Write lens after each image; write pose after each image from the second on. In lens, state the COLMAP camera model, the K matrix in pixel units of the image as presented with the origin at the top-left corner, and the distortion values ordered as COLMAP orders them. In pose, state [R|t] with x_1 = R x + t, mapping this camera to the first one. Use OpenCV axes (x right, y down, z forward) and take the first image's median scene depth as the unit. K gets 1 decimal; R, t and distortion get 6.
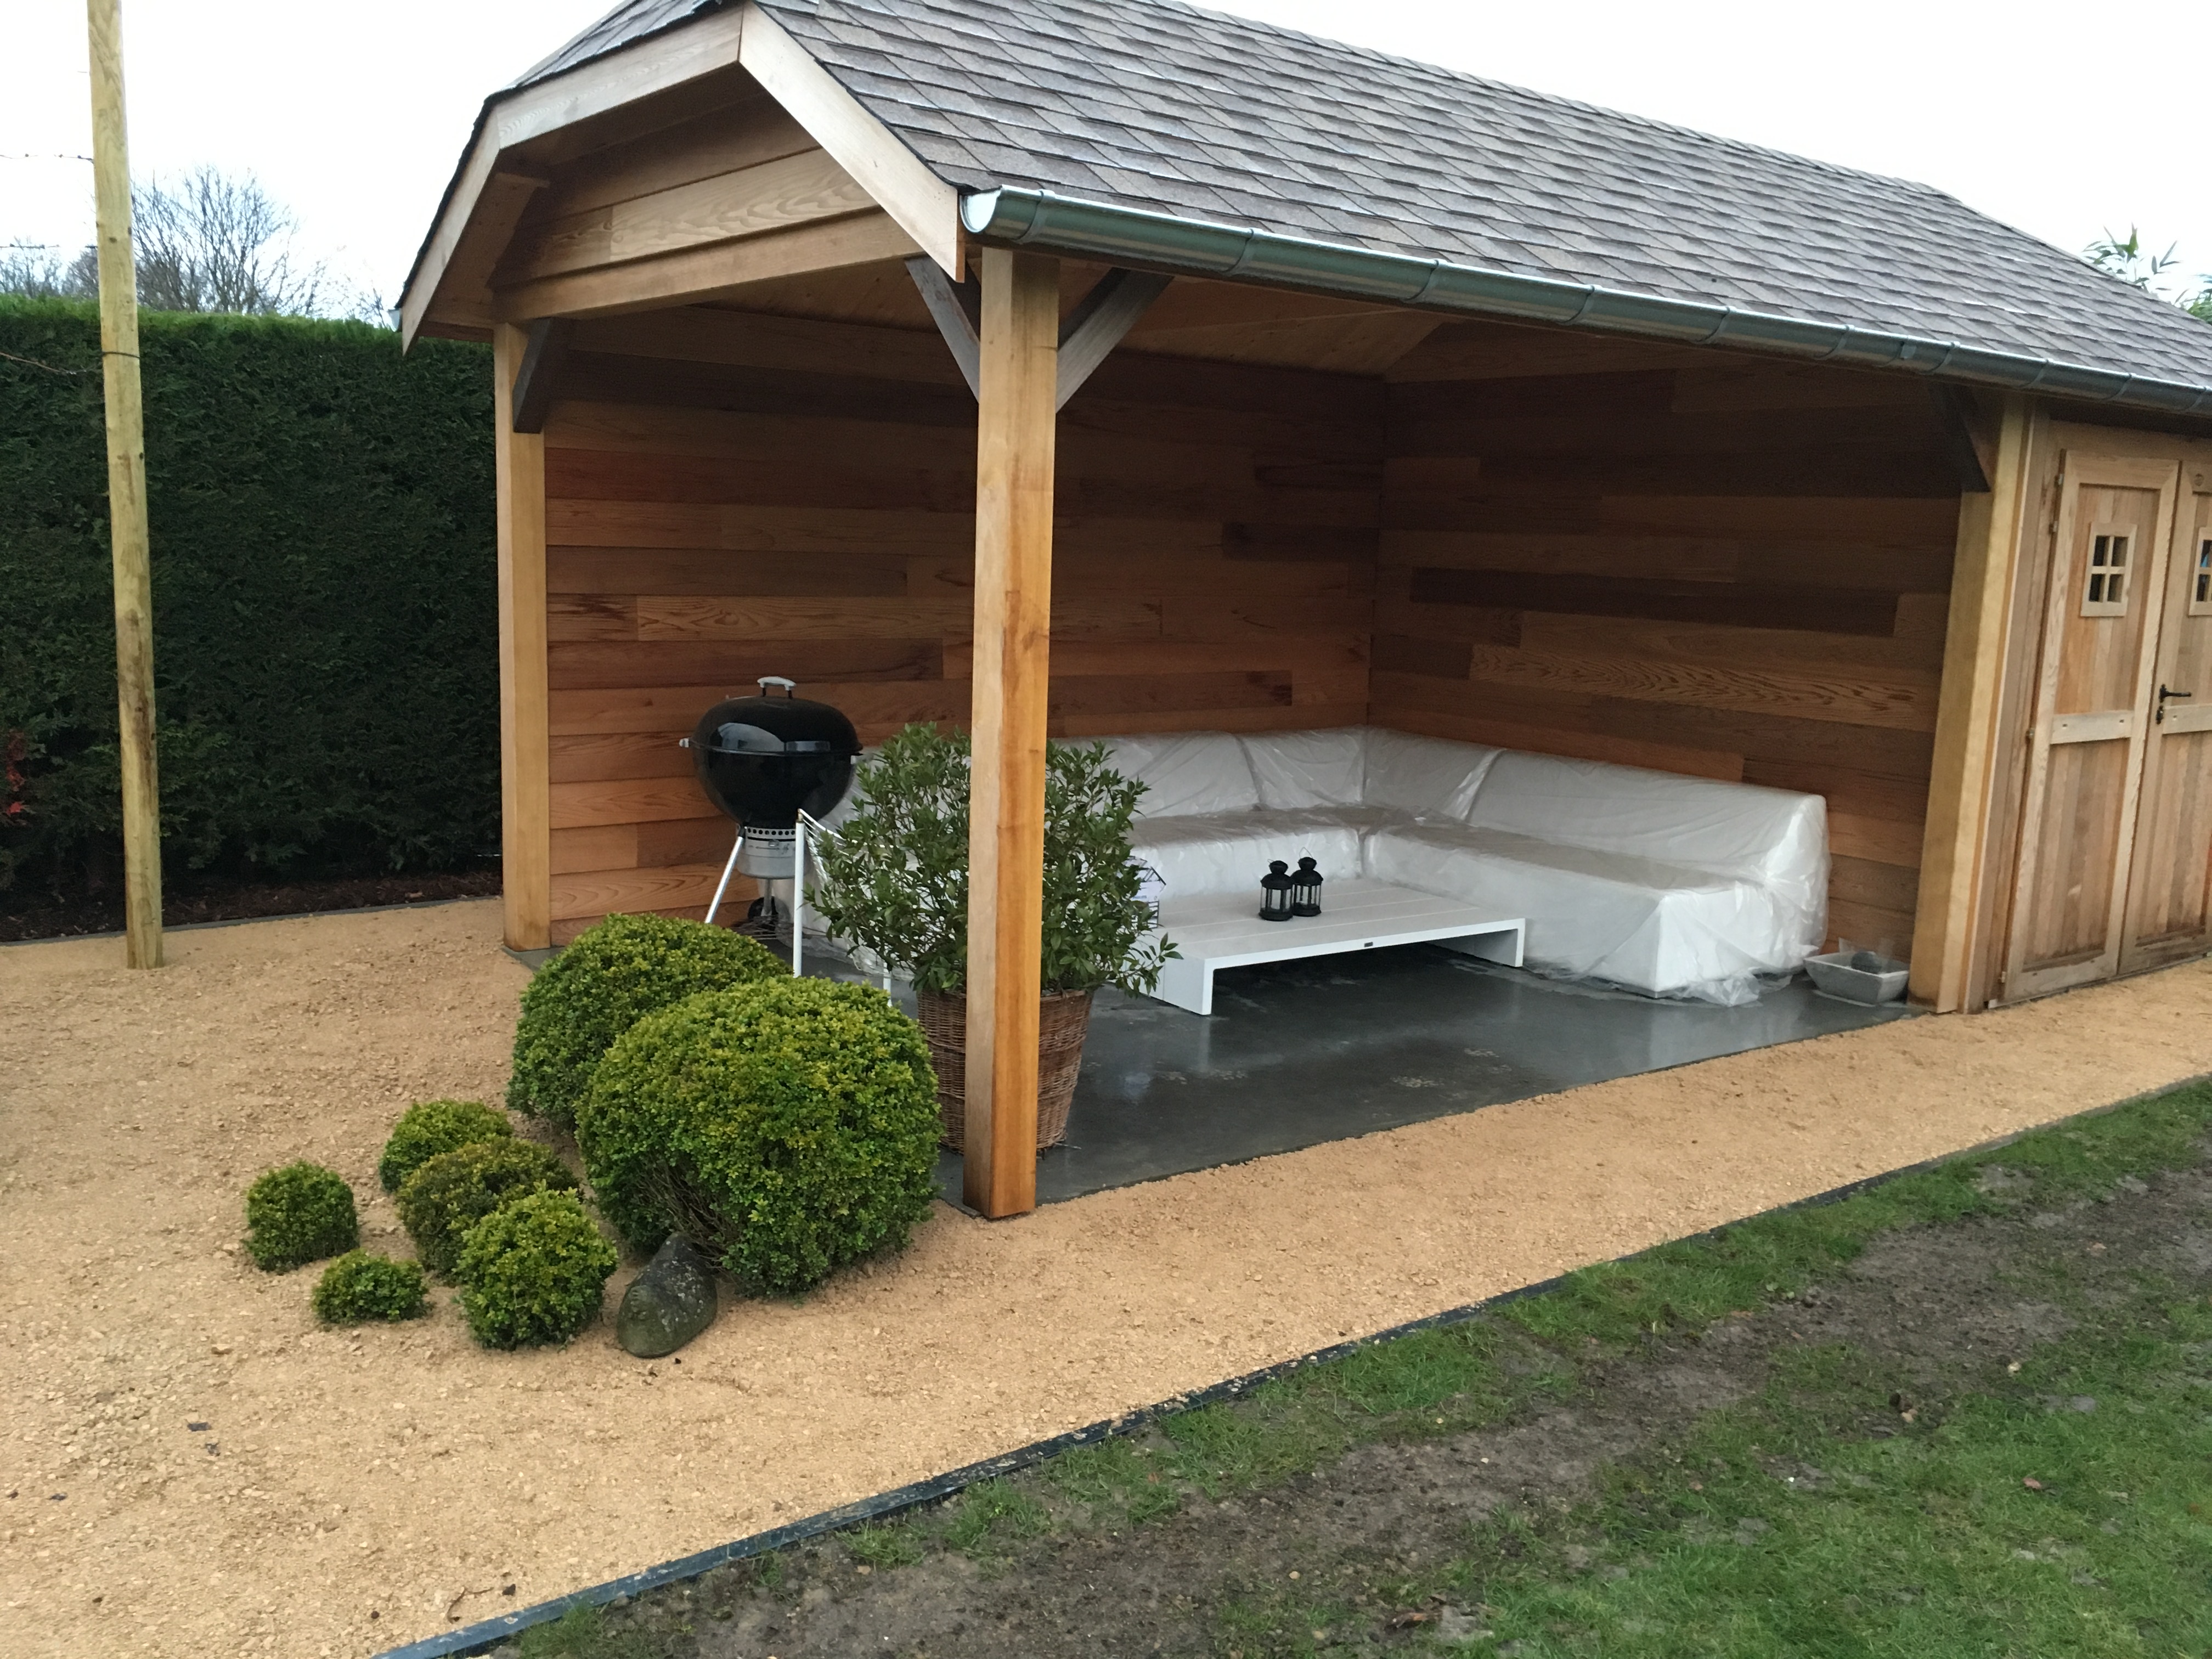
lens RADIAL K [[1884.1, 0, 1113.5], [0, 1884.1, 834.2], [0, 0, 1]] dist [0.074589, 0.003189]
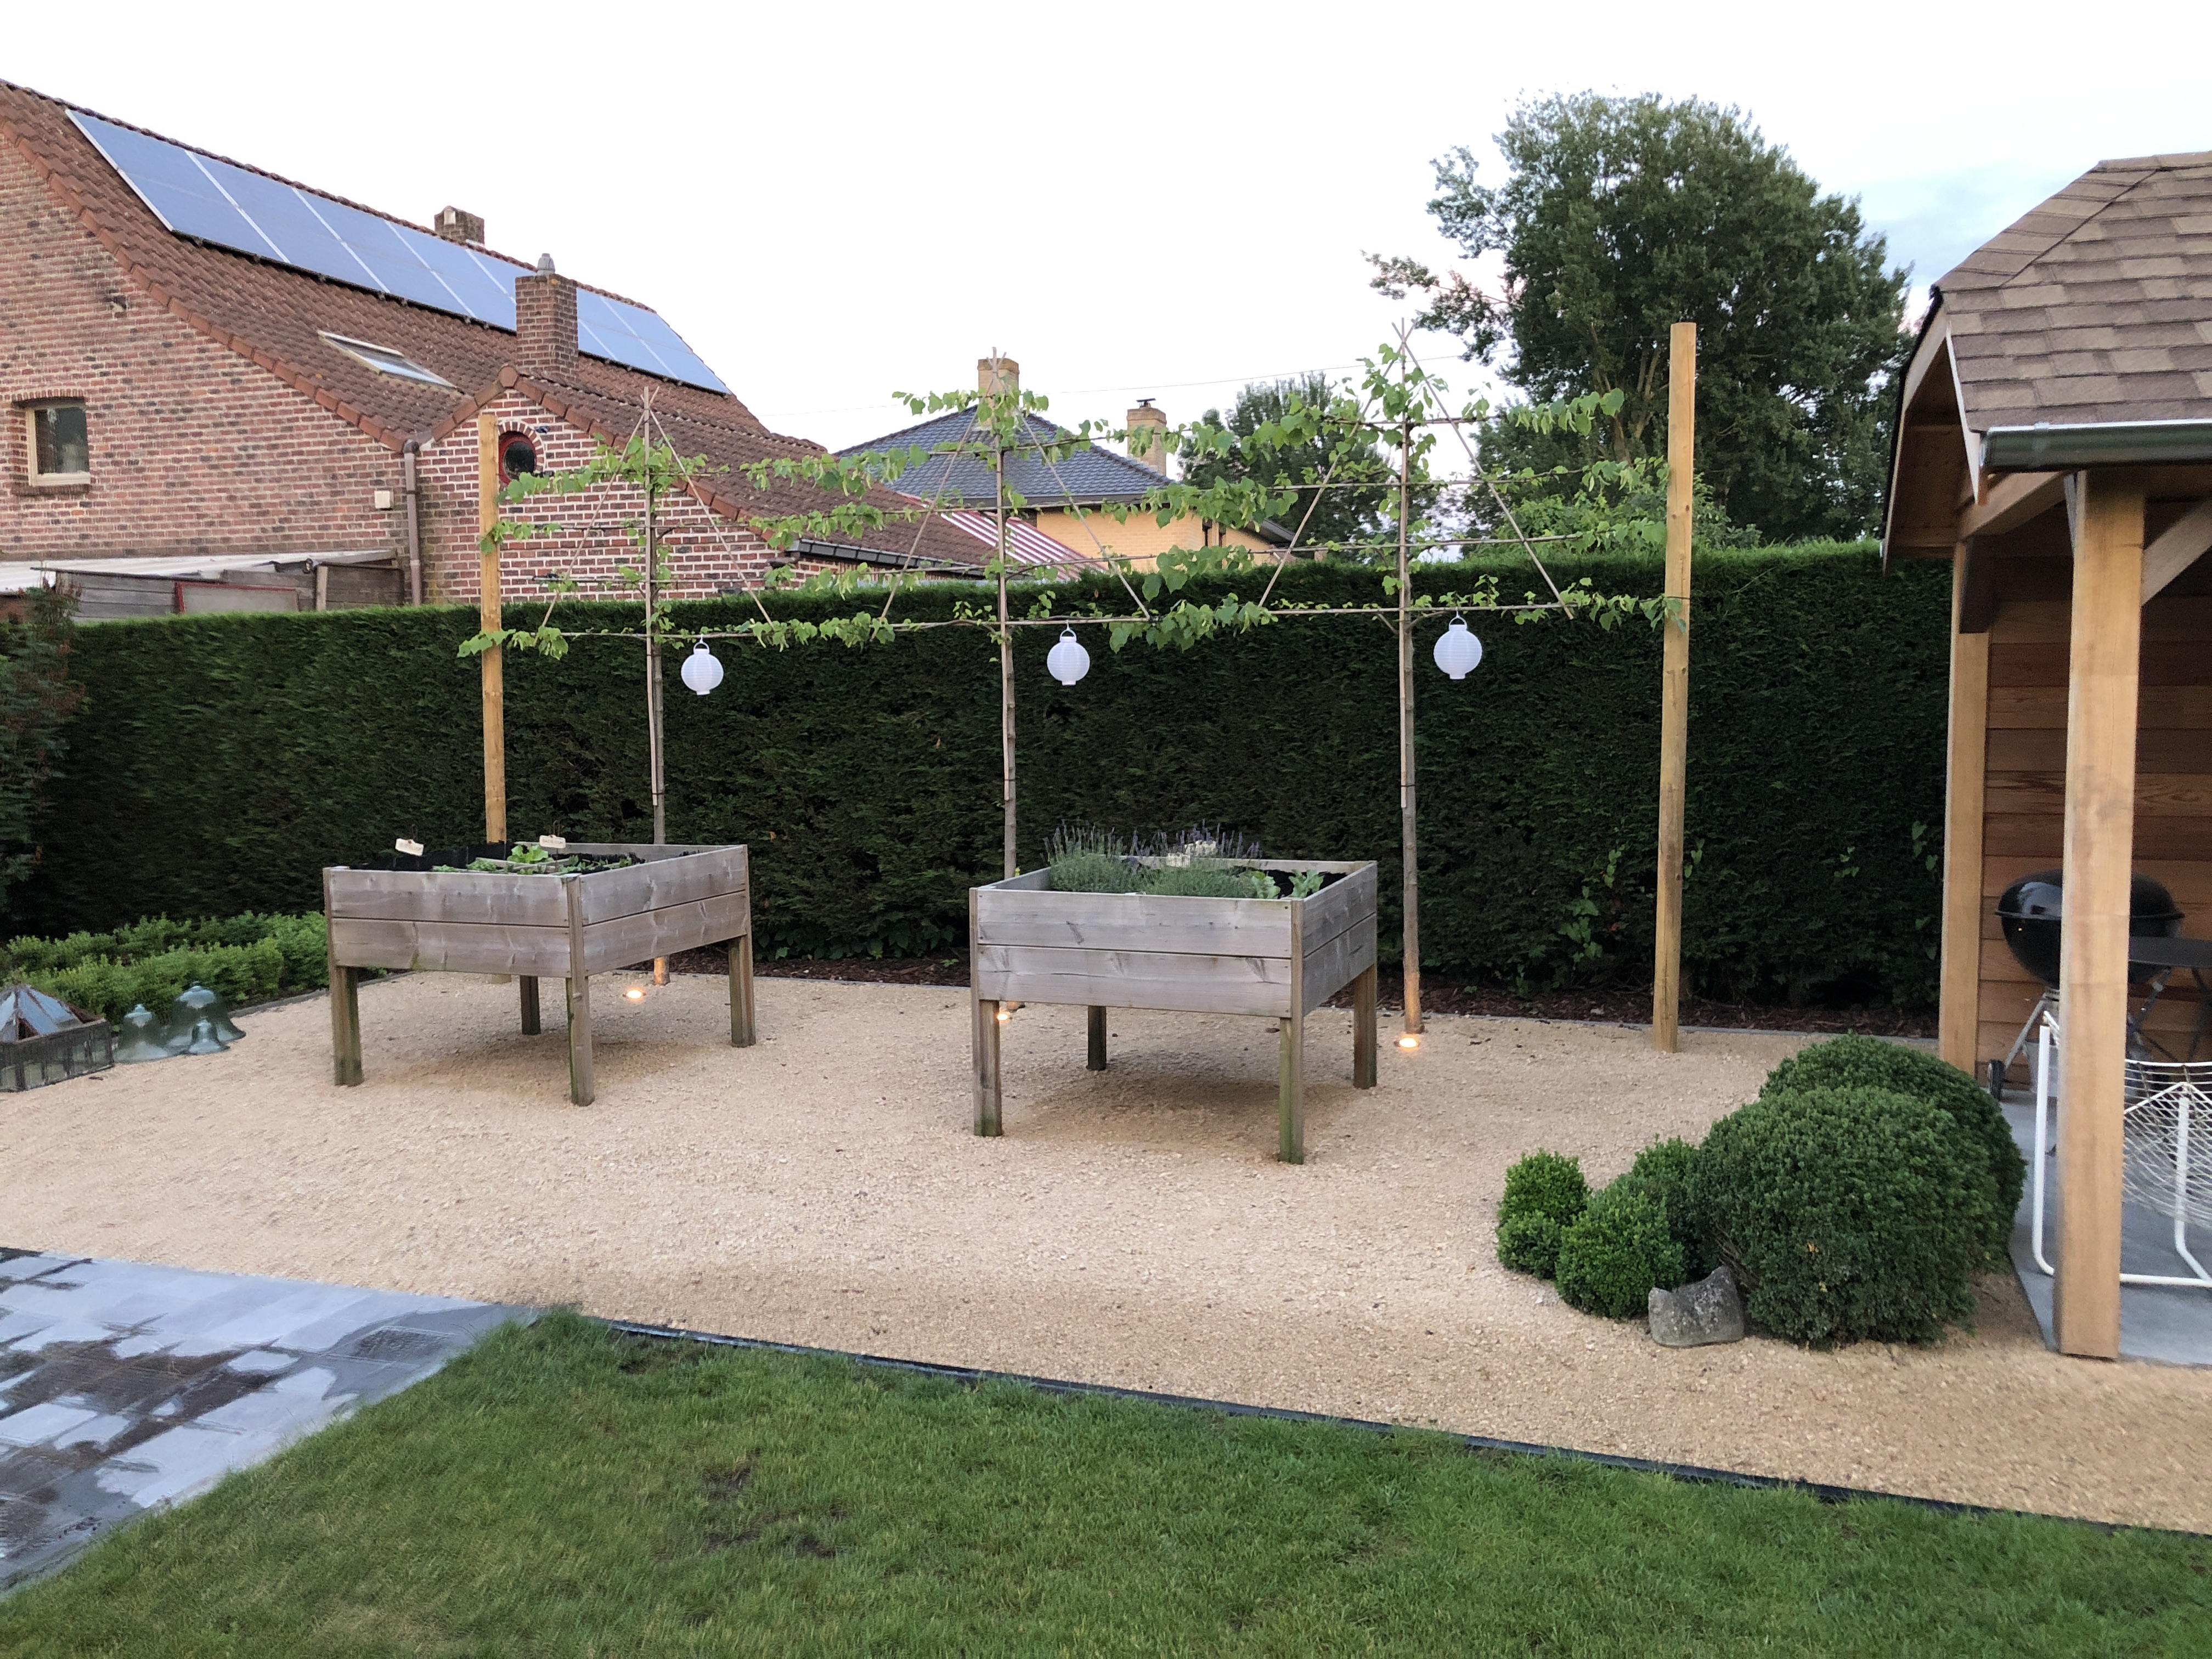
lens RADIAL K [[1834.0, 0, 1107.3], [0, 1834.0, 827.1], [0, 0, 1]] dist [0.046463, 0.000822]
pose [[0.531207, 0.035845, -0.846483, 0.370700], [-0.114480, 0.992979, -0.029793, -0.001536], [0.839472, 0.112731, 0.531581, -0.016970]]
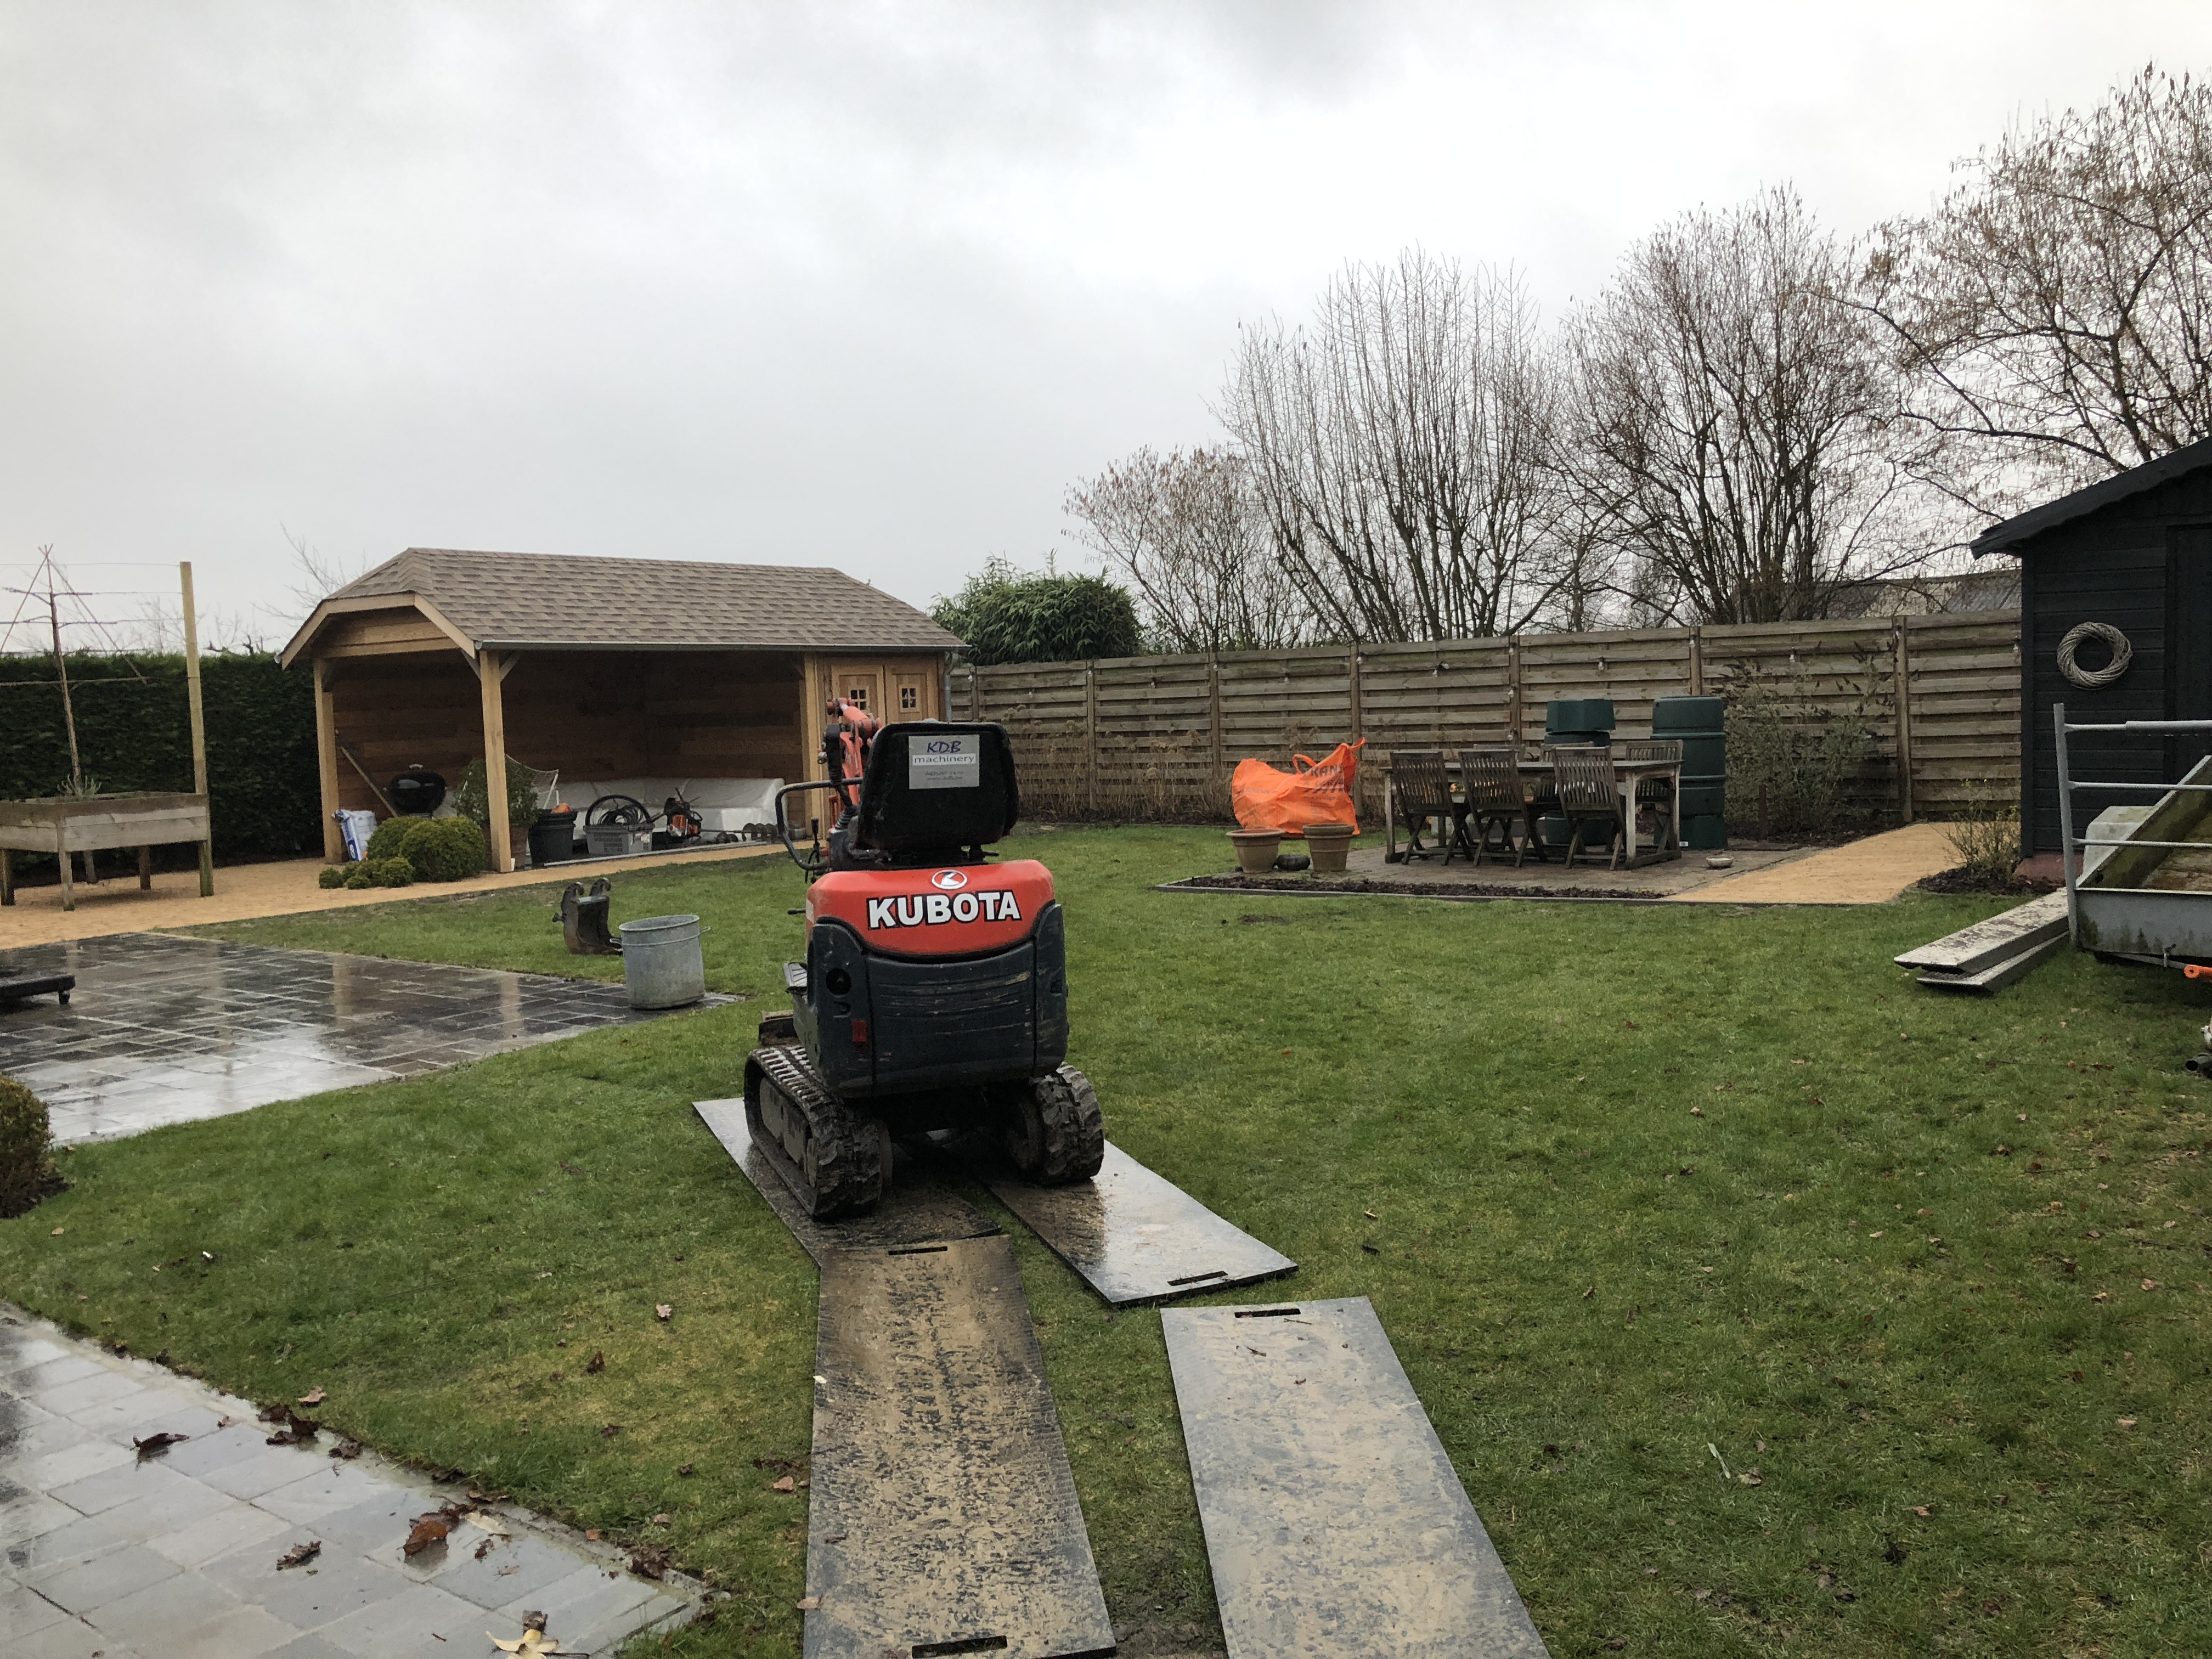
lens RADIAL K [[1834.0, 0, 1103.2], [0, 1834.0, 822.0], [0, 0, 1]] dist [0.046463, 0.000822]
pose [[0.963069, -0.089493, 0.253946, 0.135942], [0.112459, 0.990639, -0.077380, 0.393915], [-0.244644, 0.103081, 0.964118, -2.309946]]
